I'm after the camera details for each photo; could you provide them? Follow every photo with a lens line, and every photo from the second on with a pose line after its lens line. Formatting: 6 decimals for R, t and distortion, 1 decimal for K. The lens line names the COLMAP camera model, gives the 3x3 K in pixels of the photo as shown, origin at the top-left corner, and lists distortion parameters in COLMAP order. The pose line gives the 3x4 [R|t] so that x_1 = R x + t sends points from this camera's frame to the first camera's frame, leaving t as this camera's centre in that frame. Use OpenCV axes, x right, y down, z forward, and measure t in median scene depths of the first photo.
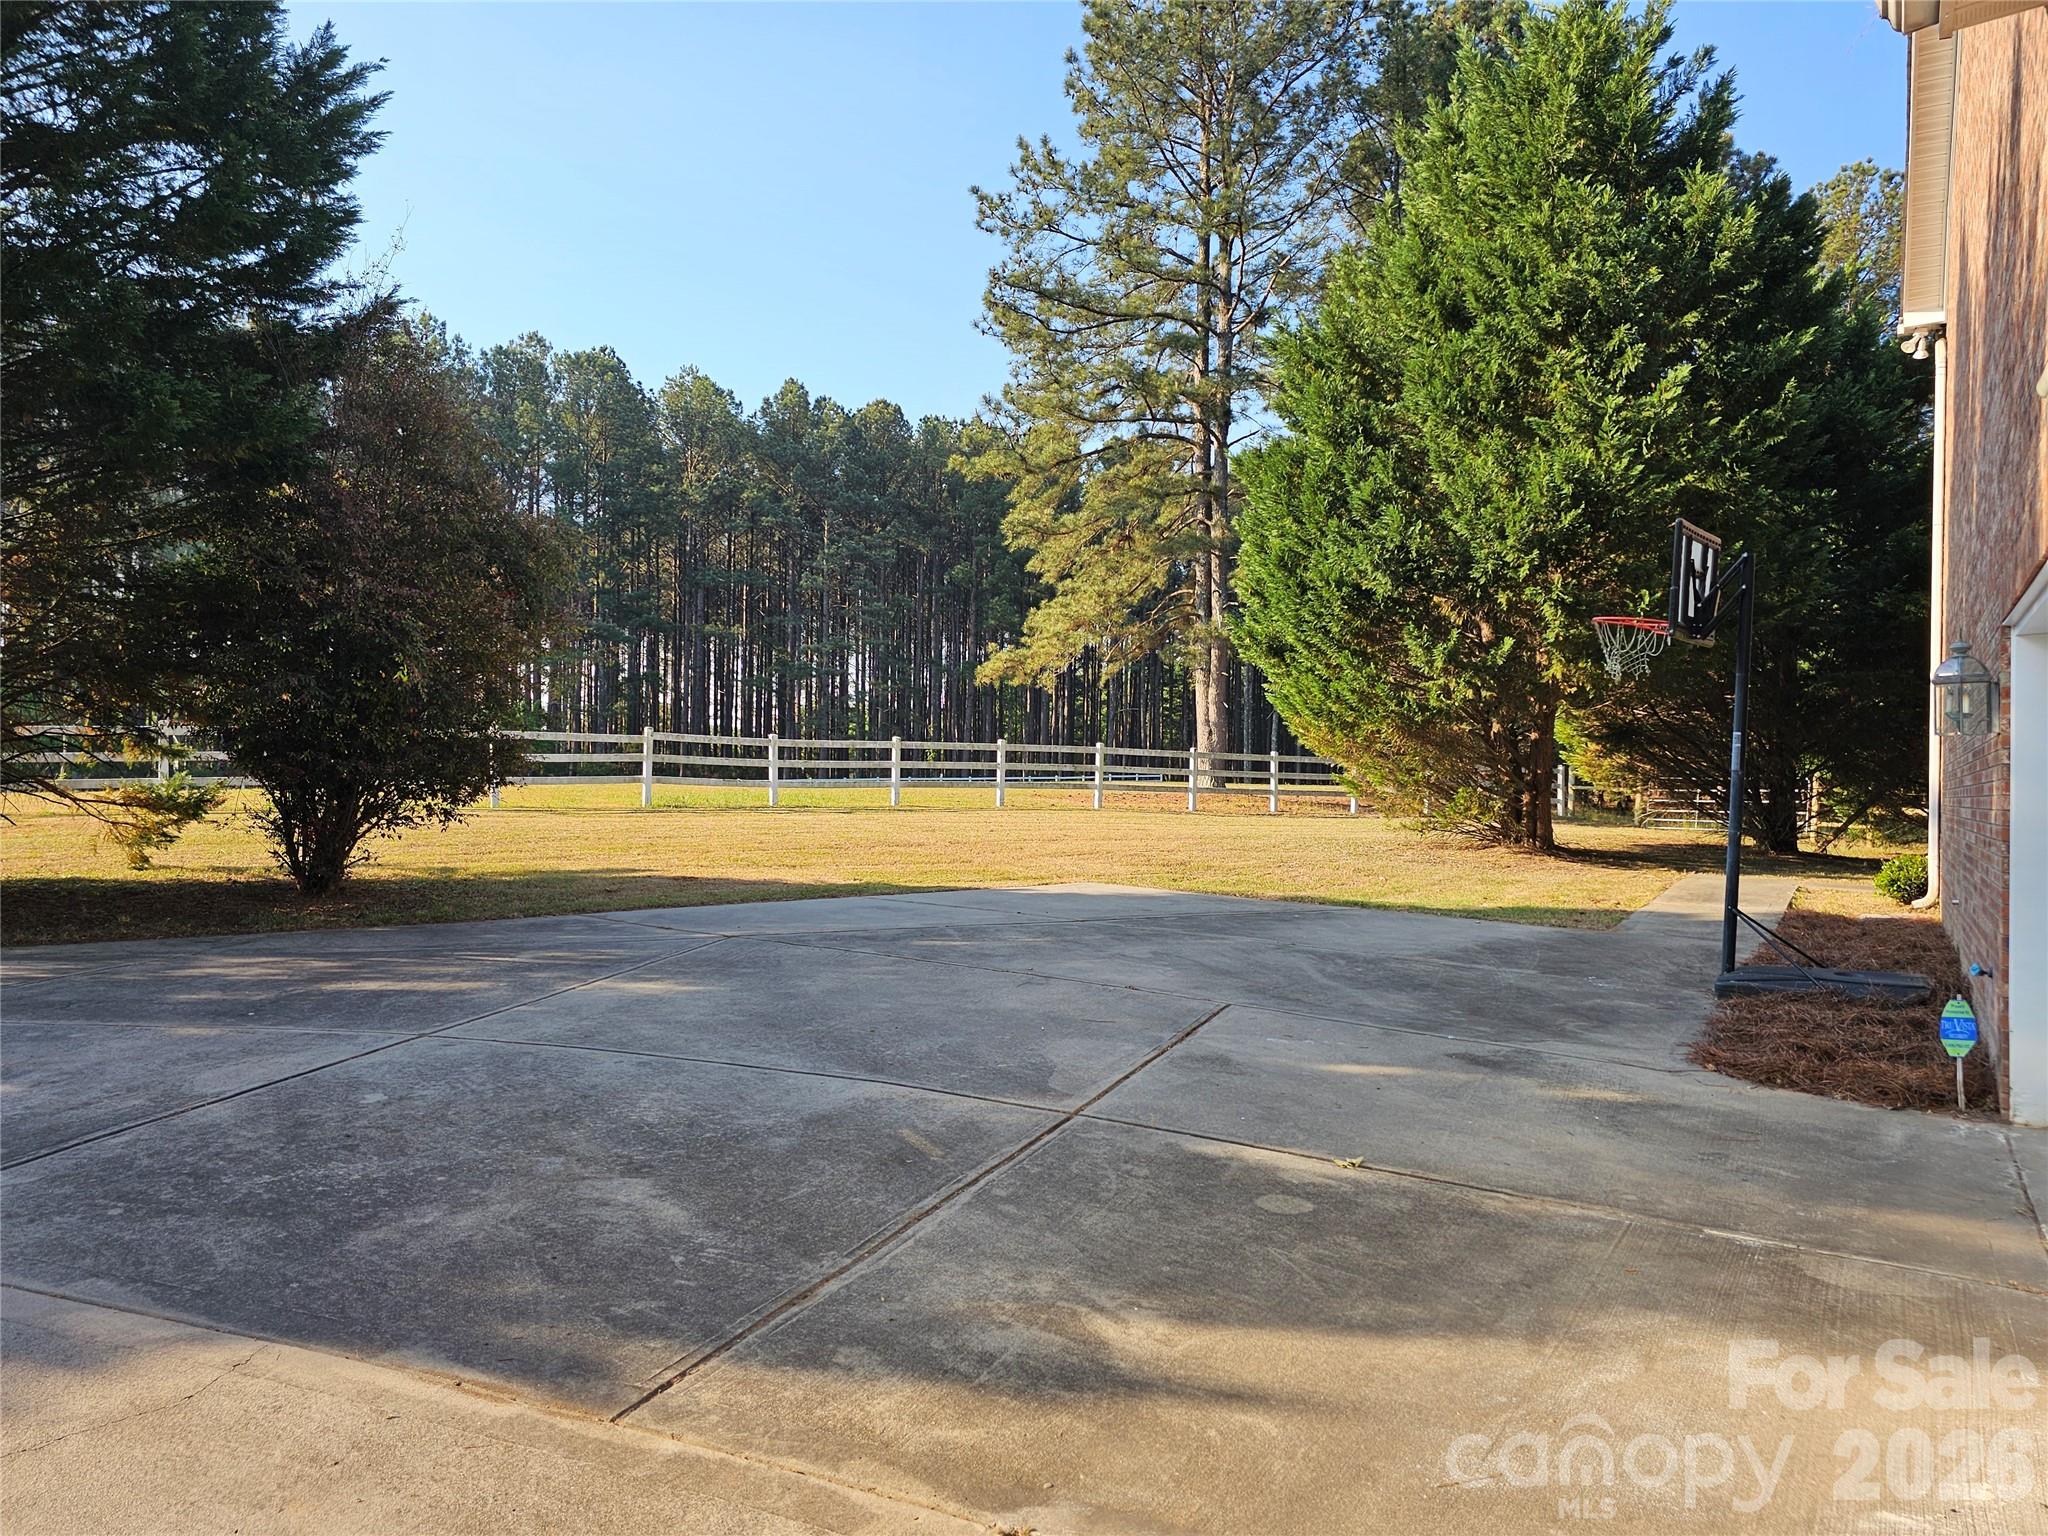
lens RADIAL K [[1348.7, 0, 1017.0], [0, 1348.7, 784.2], [0, 0, 1]] dist [0.083654, -0.084349]
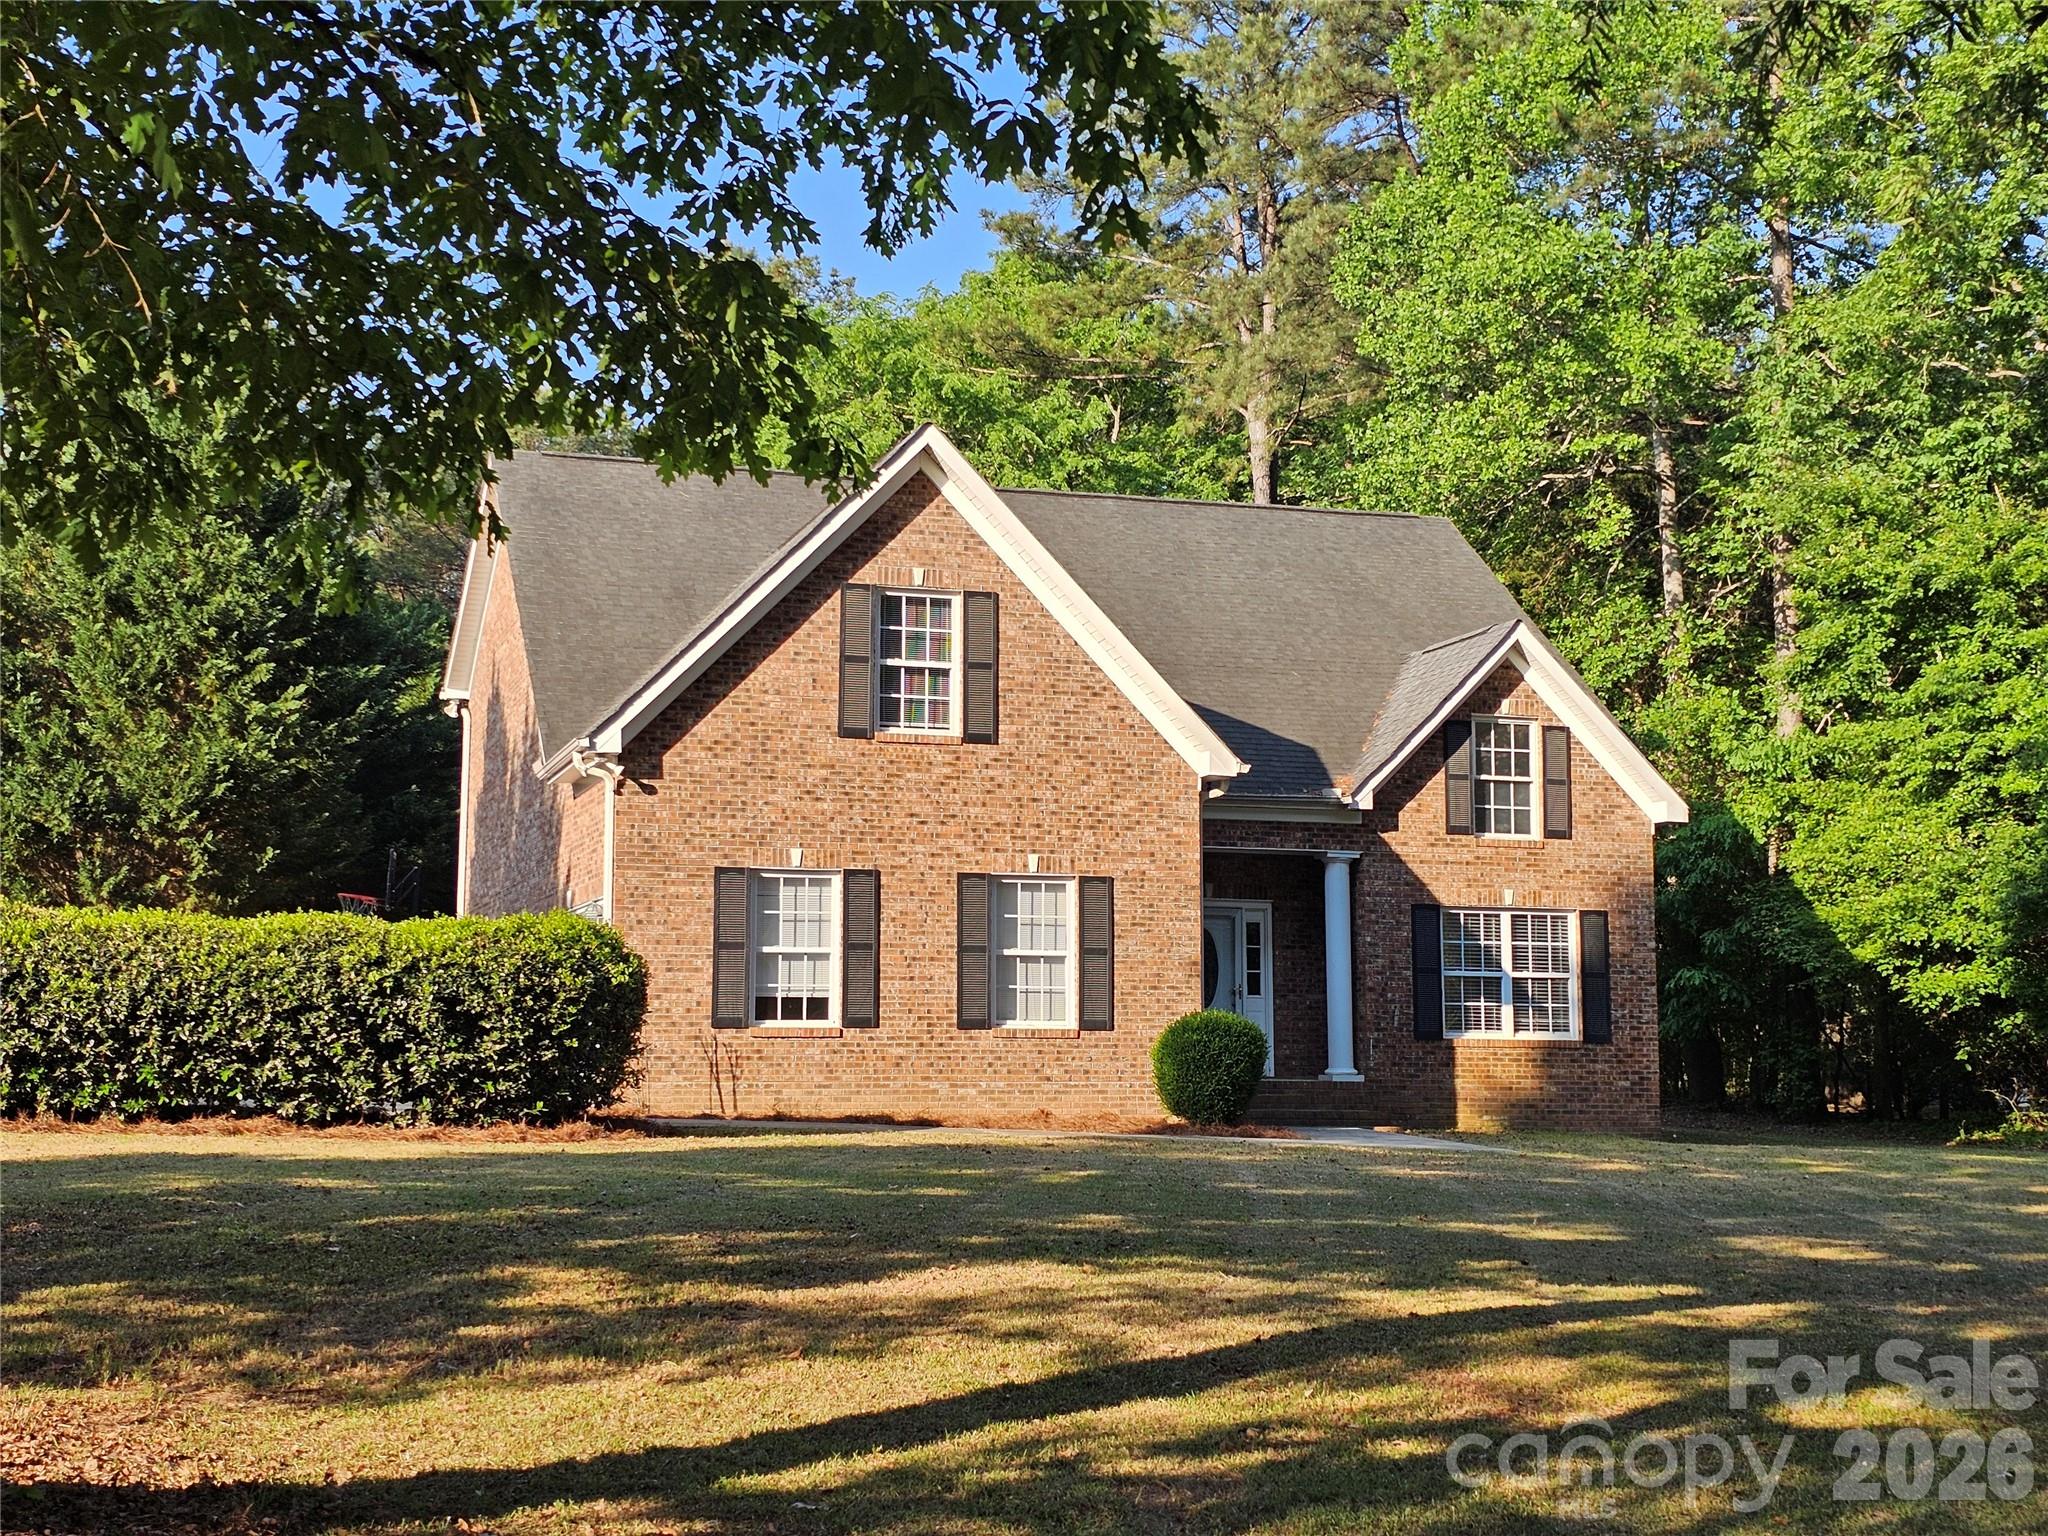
lens RADIAL K [[2703.5, 0, 997.2], [0, 2703.5, 766.4], [0, 0, 1]] dist [0.145918, -0.421097]
pose [[0.649193, 0.073776, 0.757038, -0.466248], [0.003337, 0.994999, -0.099827, 0.019276], [-0.760617, 0.067333, 0.645700, -0.532103]]
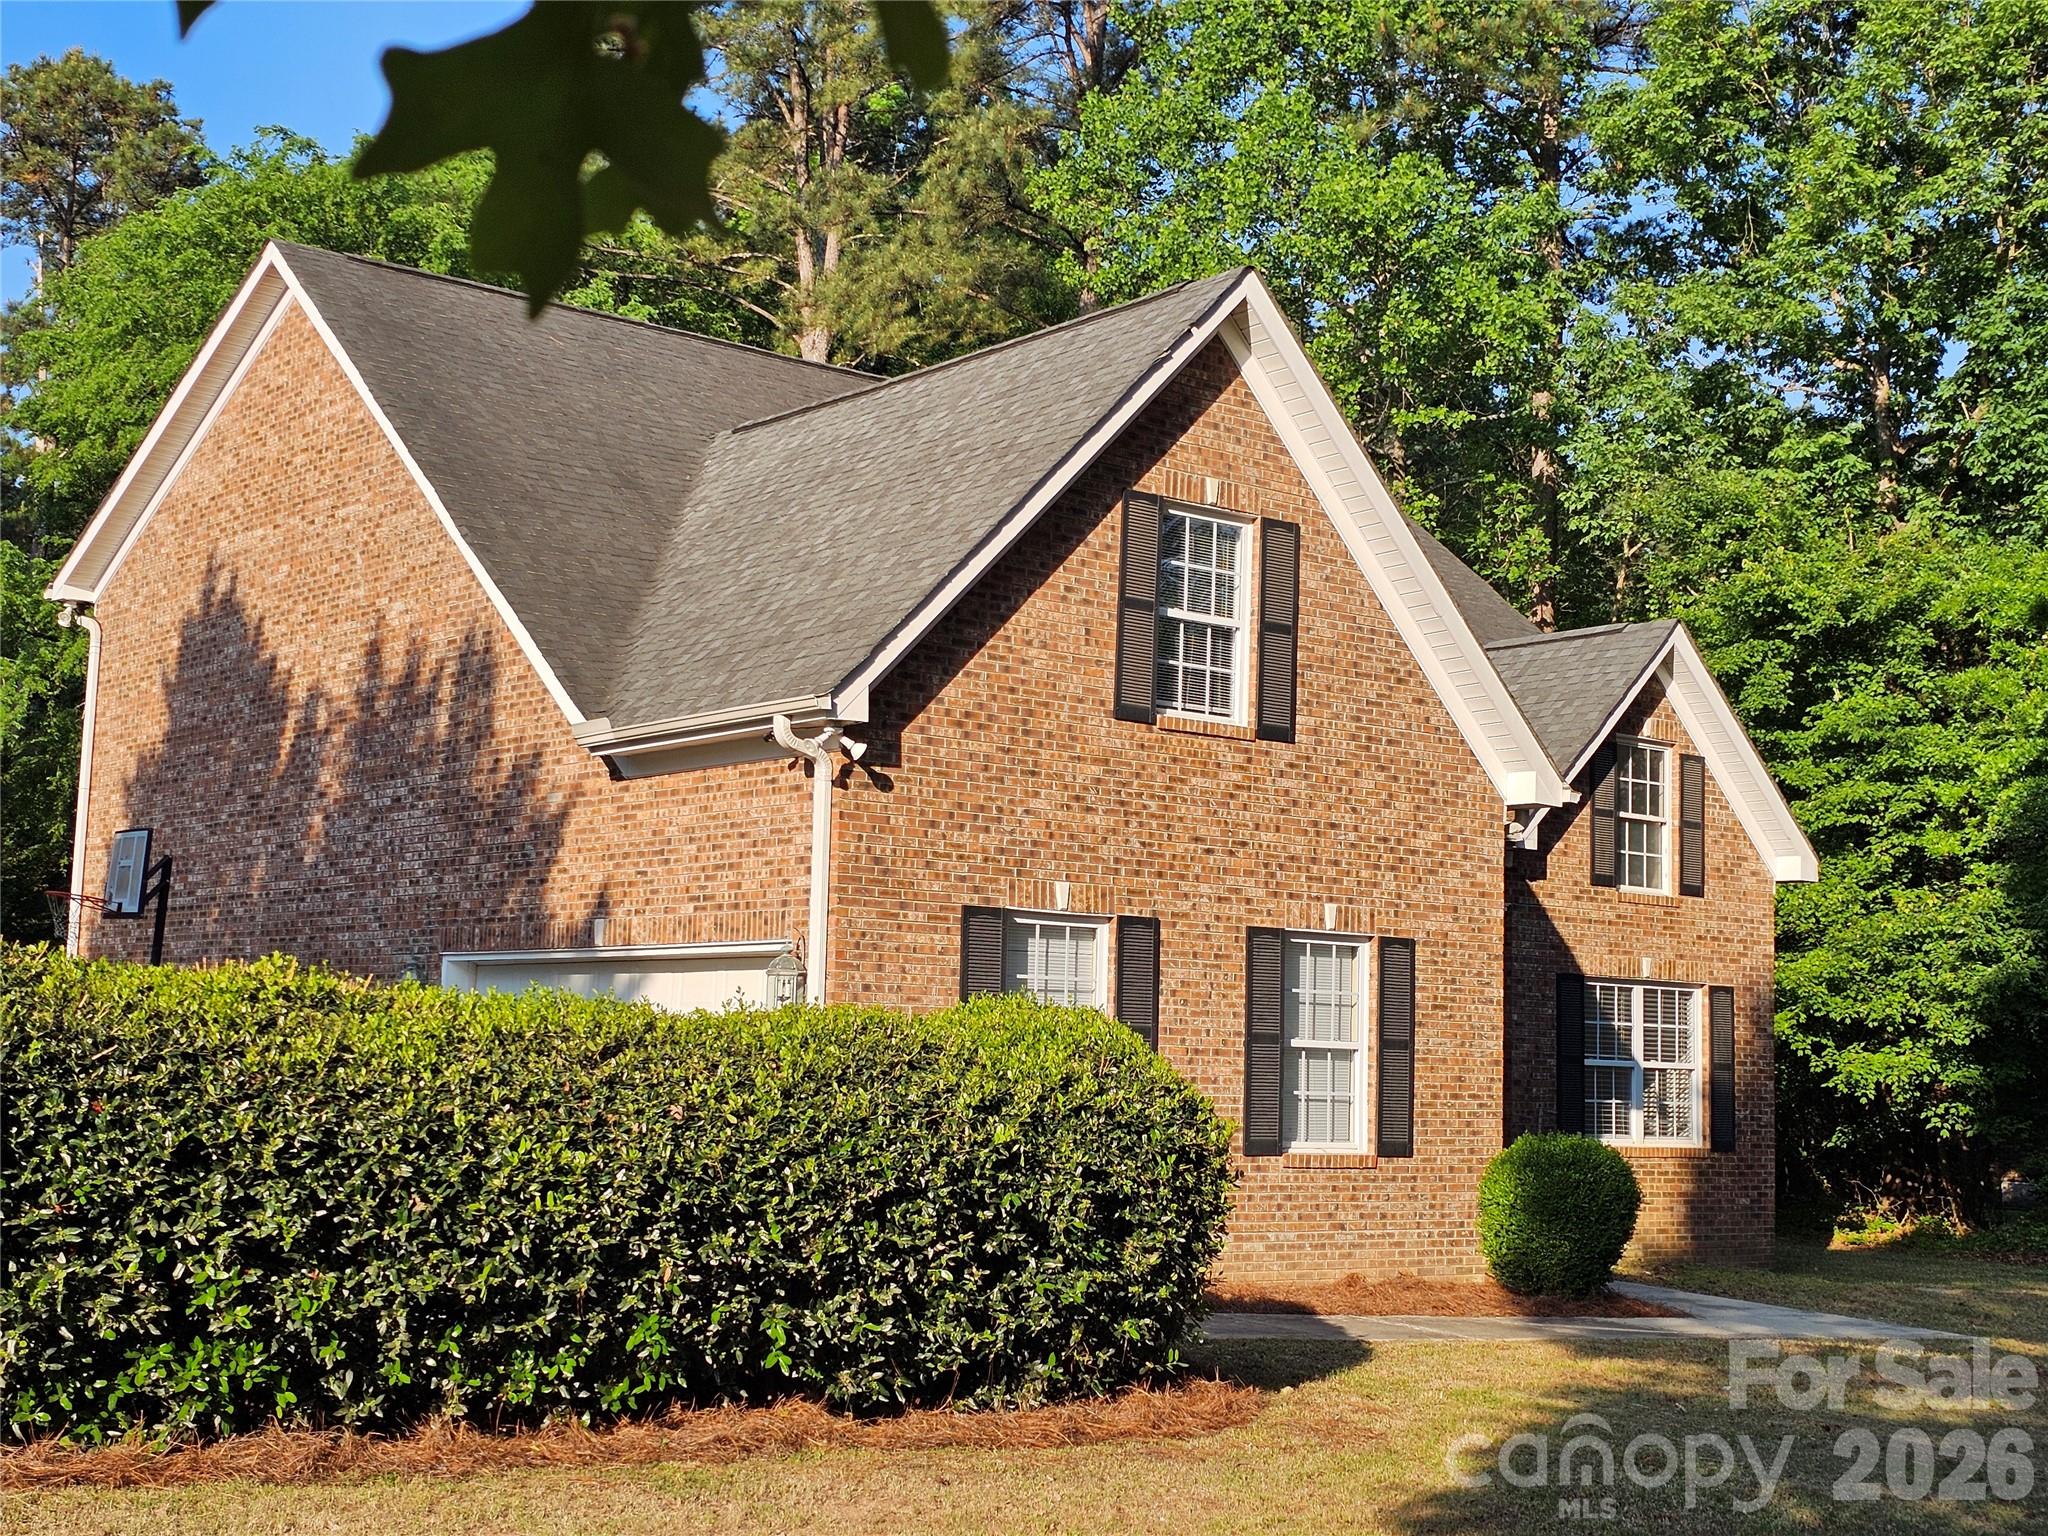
lens RADIAL K [[2703.5, 0, 997.2], [0, 2703.5, 766.4], [0, 0, 1]] dist [0.145918, -0.421097]
pose [[0.338951, 0.098813, 0.935601, -0.403020], [-0.027078, 0.995082, -0.095285, -0.007366], [-0.940414, 0.006963, 0.339959, -0.150789]]
